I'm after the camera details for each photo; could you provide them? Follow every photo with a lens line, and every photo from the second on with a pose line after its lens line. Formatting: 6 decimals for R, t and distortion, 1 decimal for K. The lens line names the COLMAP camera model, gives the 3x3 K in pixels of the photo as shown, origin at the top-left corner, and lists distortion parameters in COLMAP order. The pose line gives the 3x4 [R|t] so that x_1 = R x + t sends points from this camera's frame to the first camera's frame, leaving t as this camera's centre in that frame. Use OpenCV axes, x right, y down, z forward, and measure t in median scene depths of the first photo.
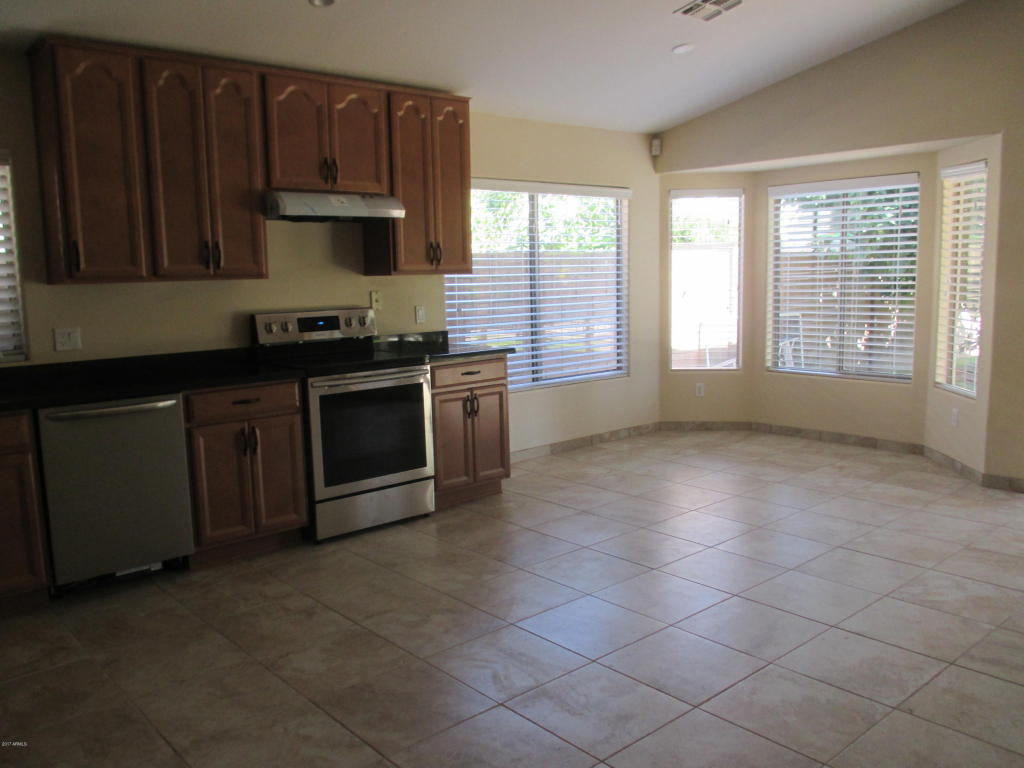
lens RADIAL K [[857.1, 0, 511.9], [0, 857.1, 385.1], [0, 0, 1]] dist [-0.014755, -0.002518]
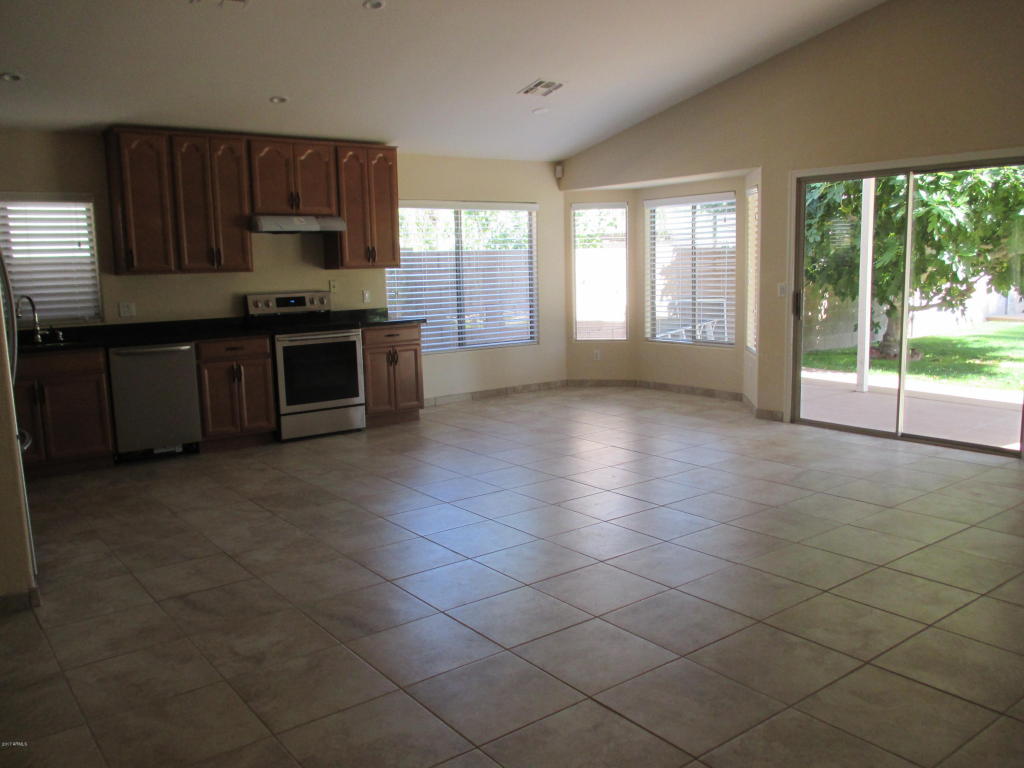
lens RADIAL K [[857.1, 0, 507.7], [0, 857.1, 382.1], [0, 0, 1]] dist [-0.014755, -0.002518]
pose [[0.996947, 0.006623, -0.077803, 0.277481], [-0.006189, 0.999964, 0.005818, 0.059657], [0.077839, -0.005319, 0.996952, -0.476351]]
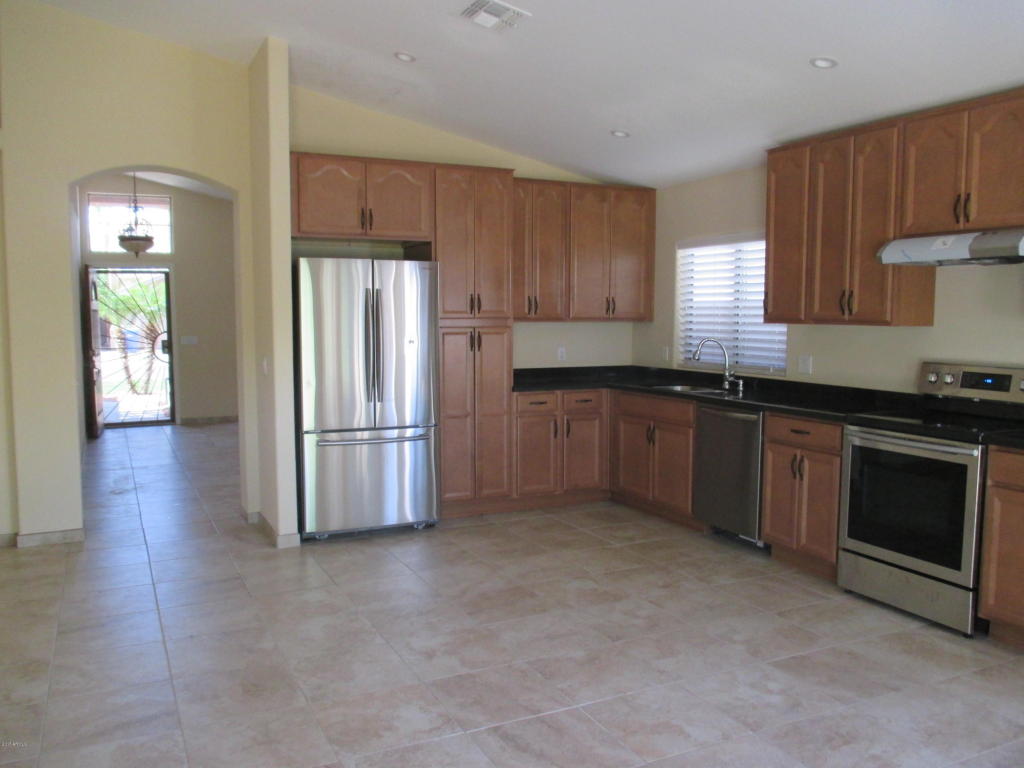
lens RADIAL K [[857.1, 0, 514.0], [0, 857.1, 385.5], [0, 0, 1]] dist [-0.014755, -0.002518]
pose [[-0.270235, 0.104062, -0.957154, 0.747816], [-0.126574, 0.981674, 0.142464, -0.132721], [0.954438, 0.159649, -0.252111, 0.782128]]
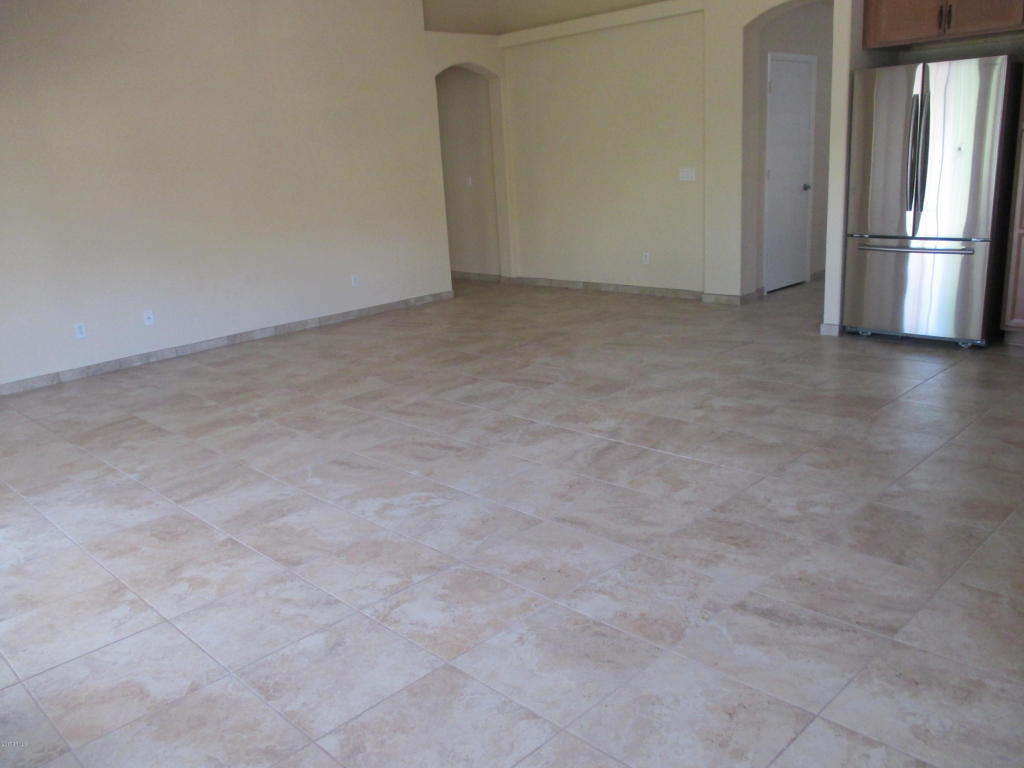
lens RADIAL K [[857.1, 0, 511.5], [0, 857.1, 379.5], [0, 0, 1]] dist [-0.014755, -0.002518]
pose [[-0.995063, 0.094171, -0.031316, 0.309156], [0.074755, 0.918796, 0.387589, -0.201779], [0.065273, 0.383334, -0.921300, 1.423962]]
